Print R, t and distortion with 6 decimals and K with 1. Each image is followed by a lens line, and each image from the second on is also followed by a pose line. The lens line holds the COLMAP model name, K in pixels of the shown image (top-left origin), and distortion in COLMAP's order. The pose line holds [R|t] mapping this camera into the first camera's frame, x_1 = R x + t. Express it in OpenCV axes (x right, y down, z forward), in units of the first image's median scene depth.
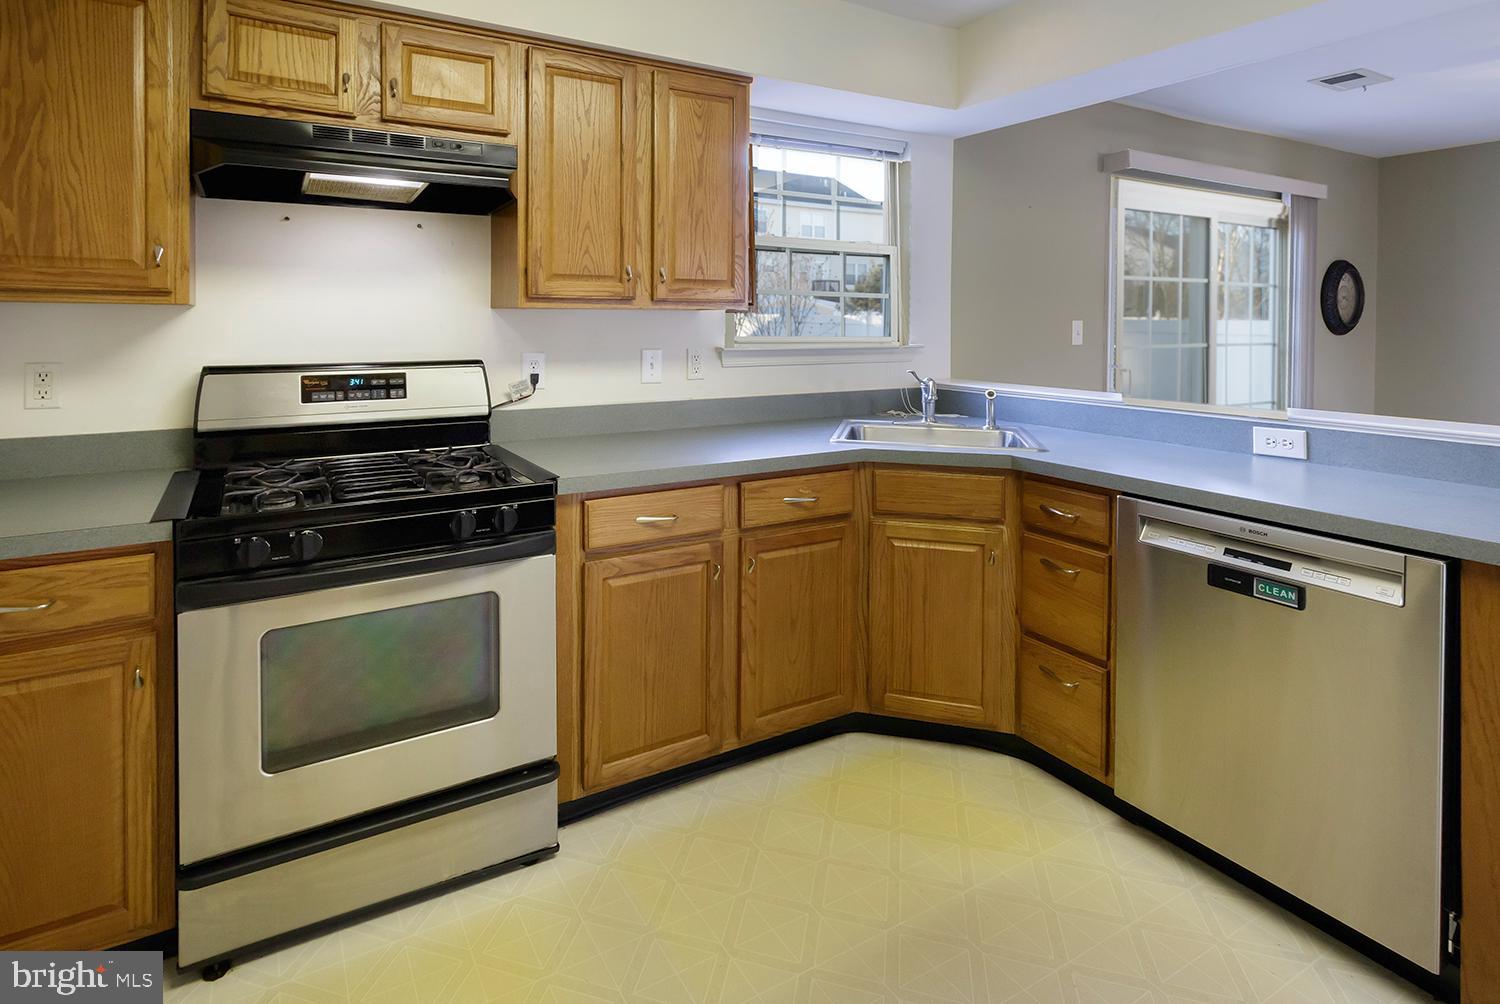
lens RADIAL K [[688.9, 0, 701.0], [0, 688.9, 512.0], [0, 0, 1]] dist [0.011487, -0.002547]
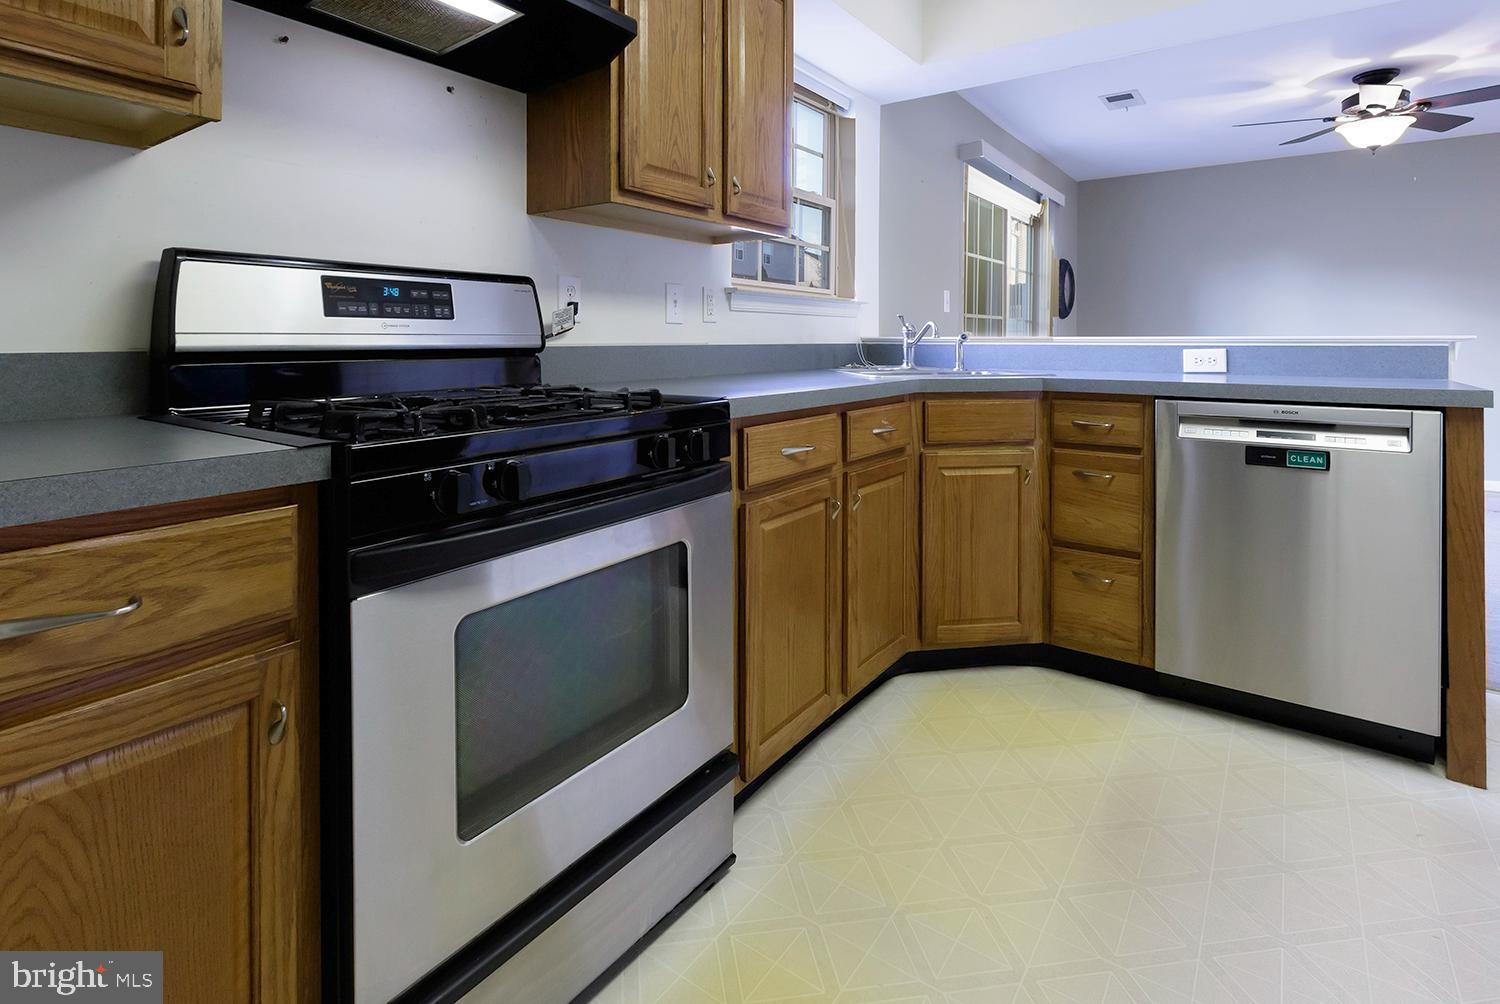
lens RADIAL K [[688.9, 0, 748.9], [0, 688.9, 498.6], [0, 0, 1]] dist [0.011487, -0.002547]
pose [[0.918348, -0.100363, 0.382836, -0.430741], [0.112040, 0.993669, -0.008265, 0.066950], [-0.379583, 0.050484, 0.923779, 0.202352]]
